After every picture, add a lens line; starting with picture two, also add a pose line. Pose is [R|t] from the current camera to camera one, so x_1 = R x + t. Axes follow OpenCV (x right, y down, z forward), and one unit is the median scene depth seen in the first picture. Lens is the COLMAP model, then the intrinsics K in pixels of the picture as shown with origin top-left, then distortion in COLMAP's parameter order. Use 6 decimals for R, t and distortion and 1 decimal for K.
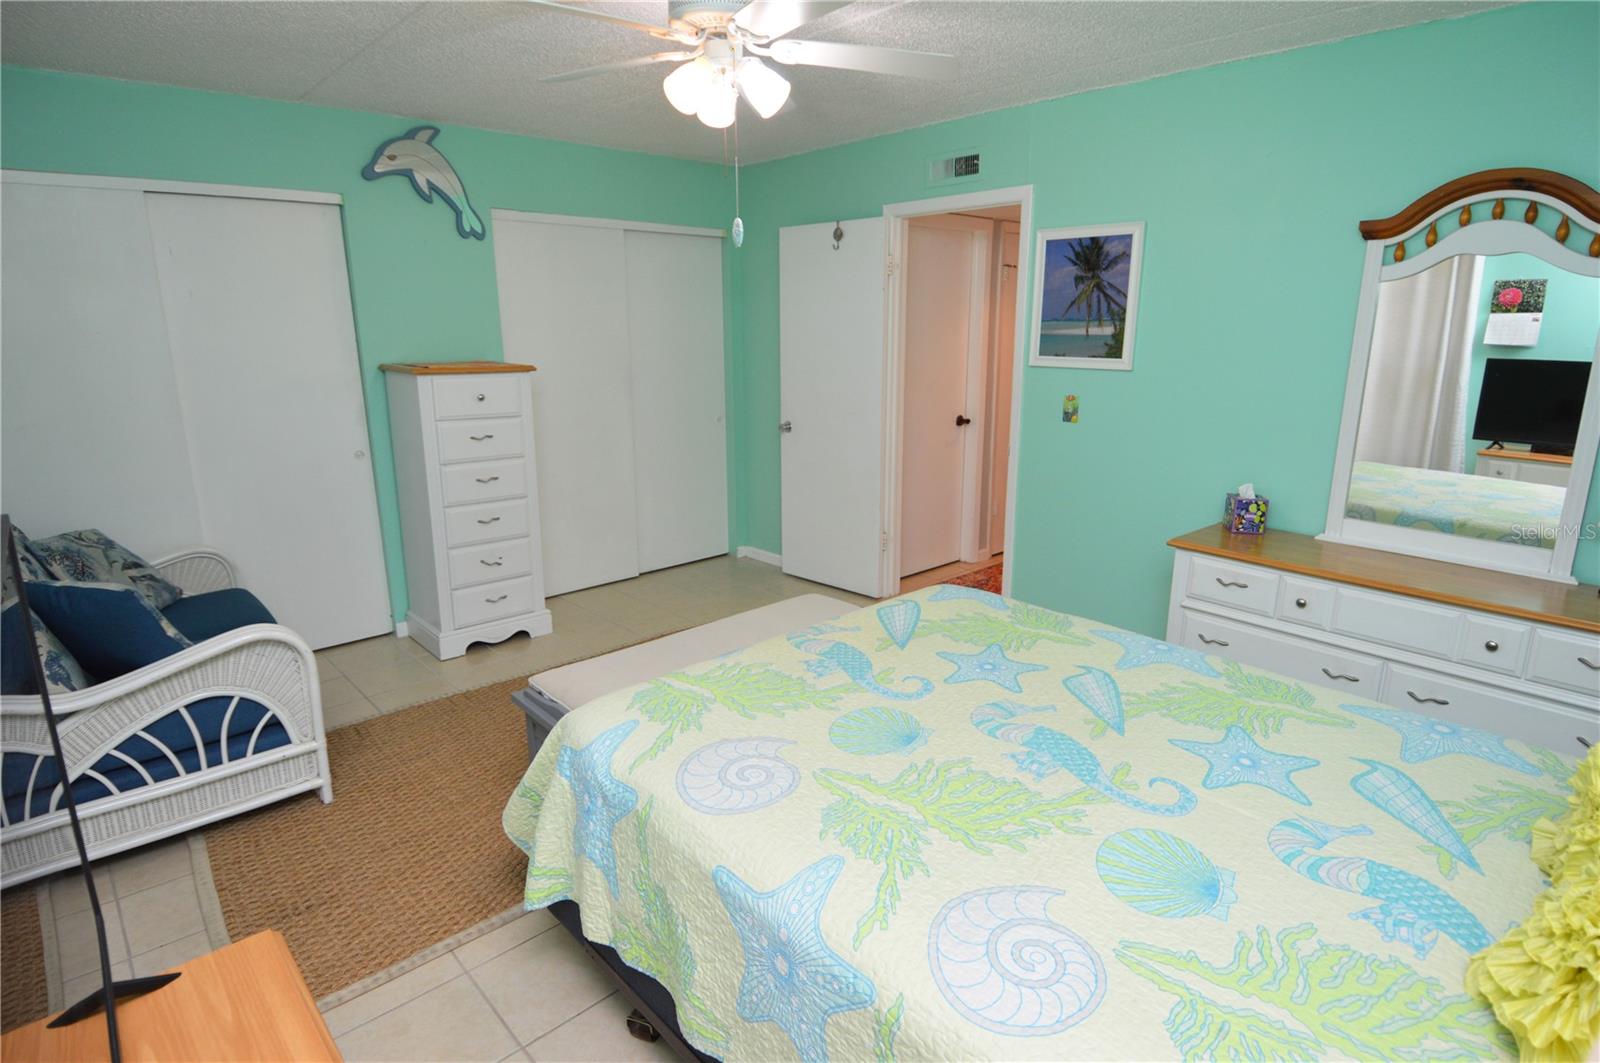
lens RADIAL K [[844.3, 0, 807.3], [0, 844.3, 528.5], [0, 0, 1]] dist [0.022777, -0.032853]
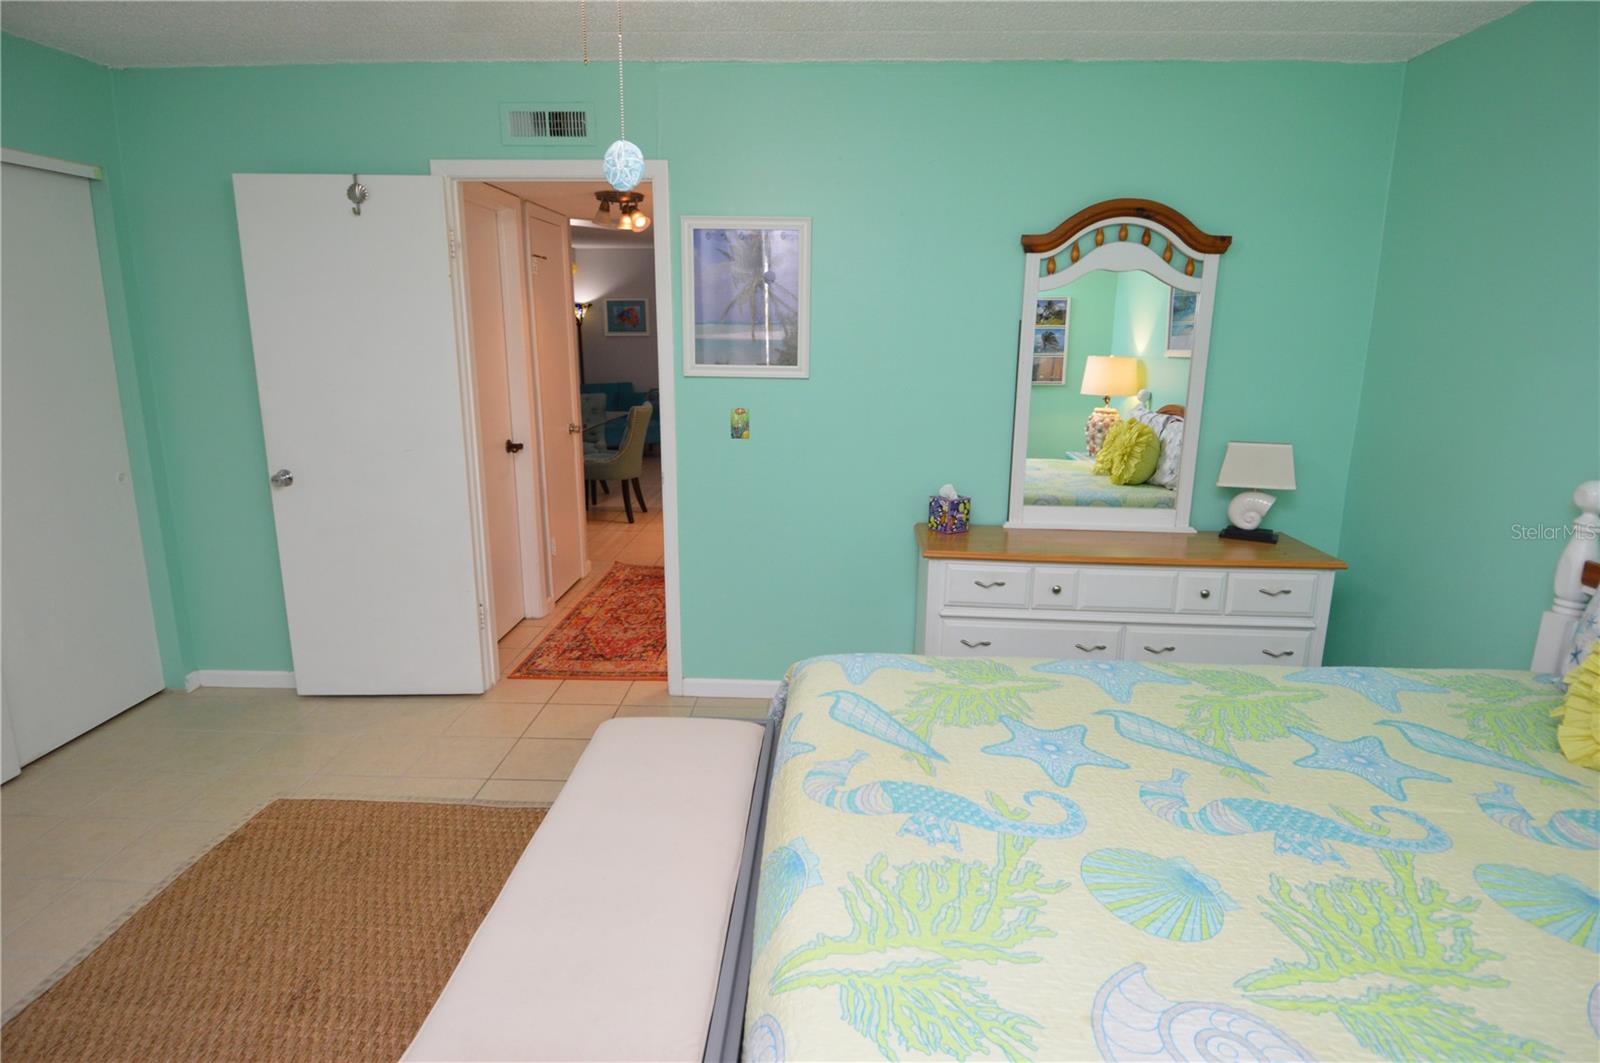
lens RADIAL K [[863.0, 0, 806.7], [0, 863.0, 526.1], [0, 0, 1]] dist [0.026079, -0.036177]
pose [[0.704783, -0.150009, 0.693382, -0.309525], [0.159162, 0.985907, 0.051515, -0.078597], [-0.691339, 0.074053, 0.718726, 0.344967]]
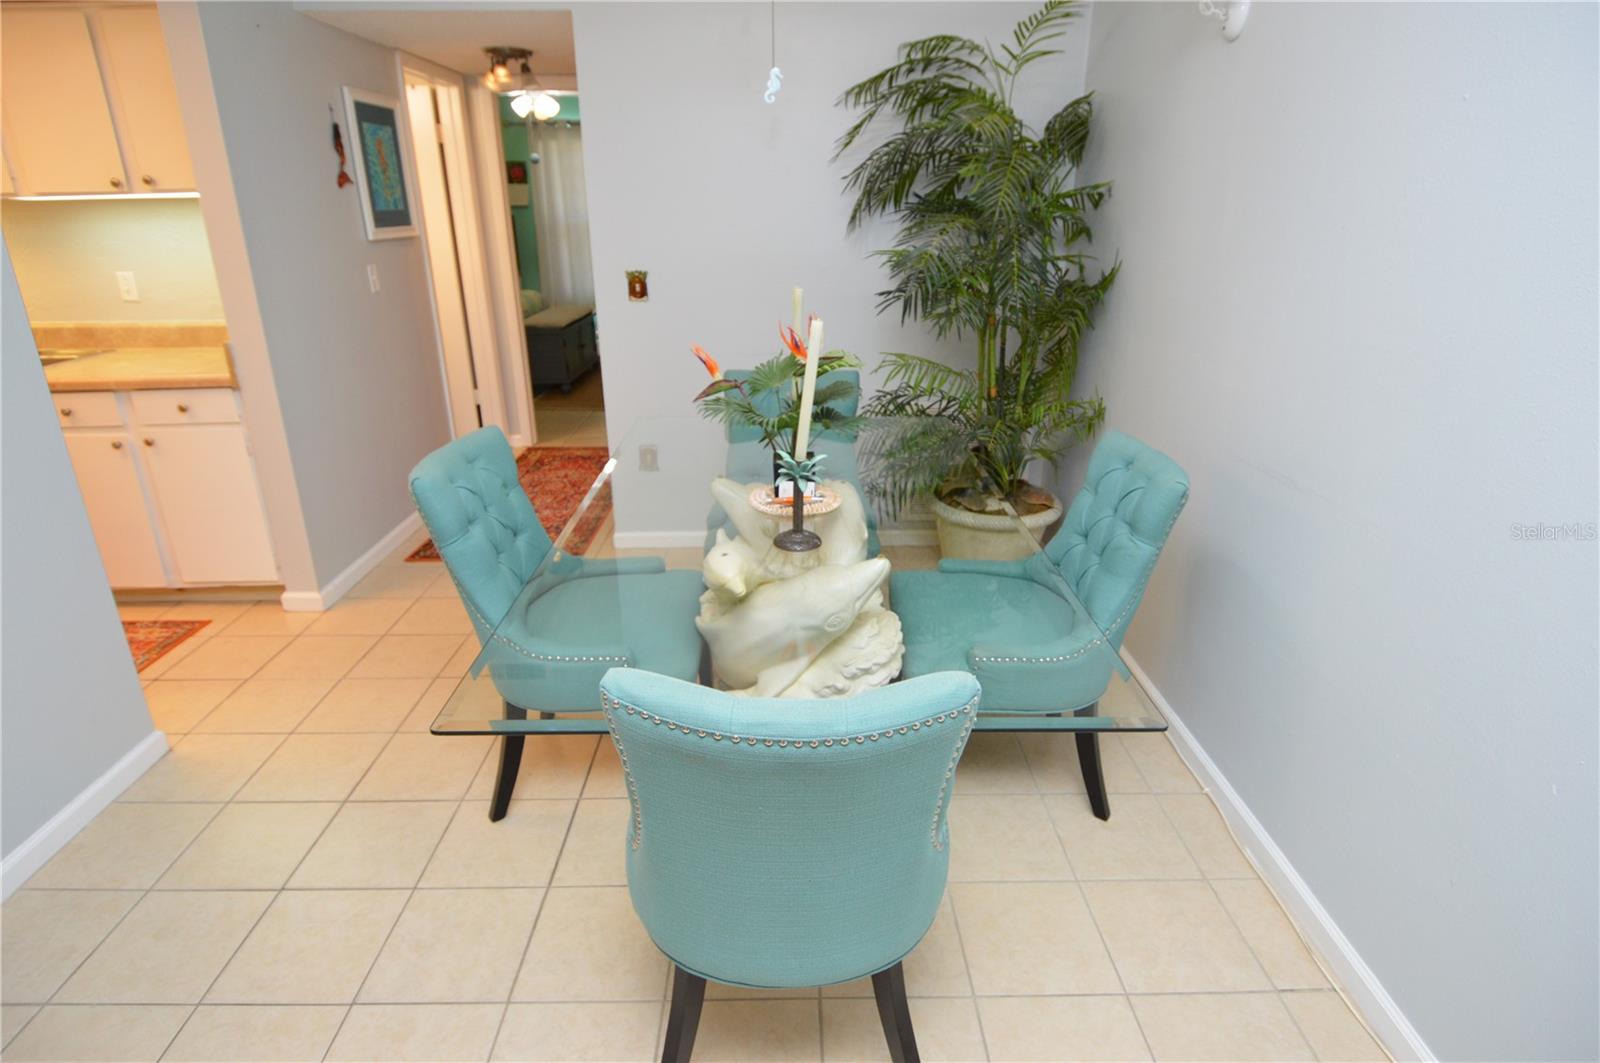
lens RADIAL K [[838.5, 0, 802.9], [0, 838.5, 530.3], [0, 0, 1]] dist [0.024002, -0.033480]
pose [[-0.668816, 0.275708, -0.690414, 1.115205], [-0.173816, 0.844958, 0.505801, -0.611895], [0.722824, 0.458292, -0.517199, 2.546787]]
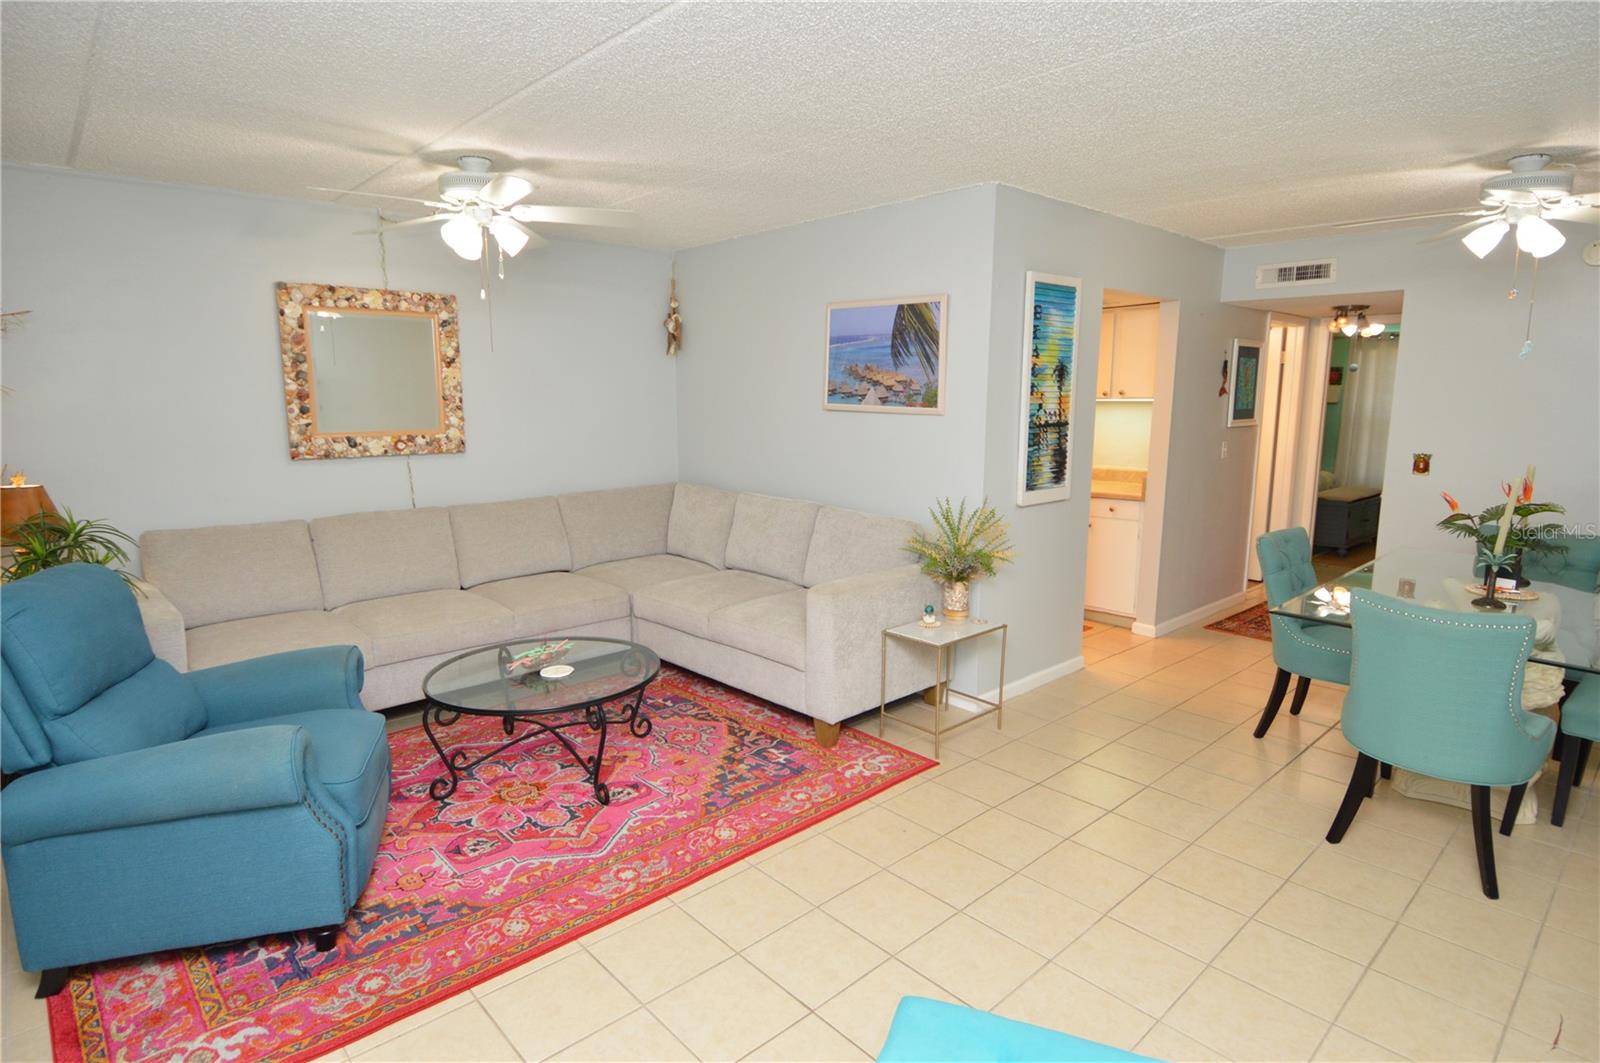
lens RADIAL K [[863.0, 0, 806.7], [0, 863.0, 526.1], [0, 0, 1]] dist [0.026079, -0.036177]
pose [[-0.999973, 0.004903, -0.005560, 1.502367], [0.002371, 0.922162, 0.386797, -0.780274], [0.007024, 0.386773, -0.922148, 3.109756]]
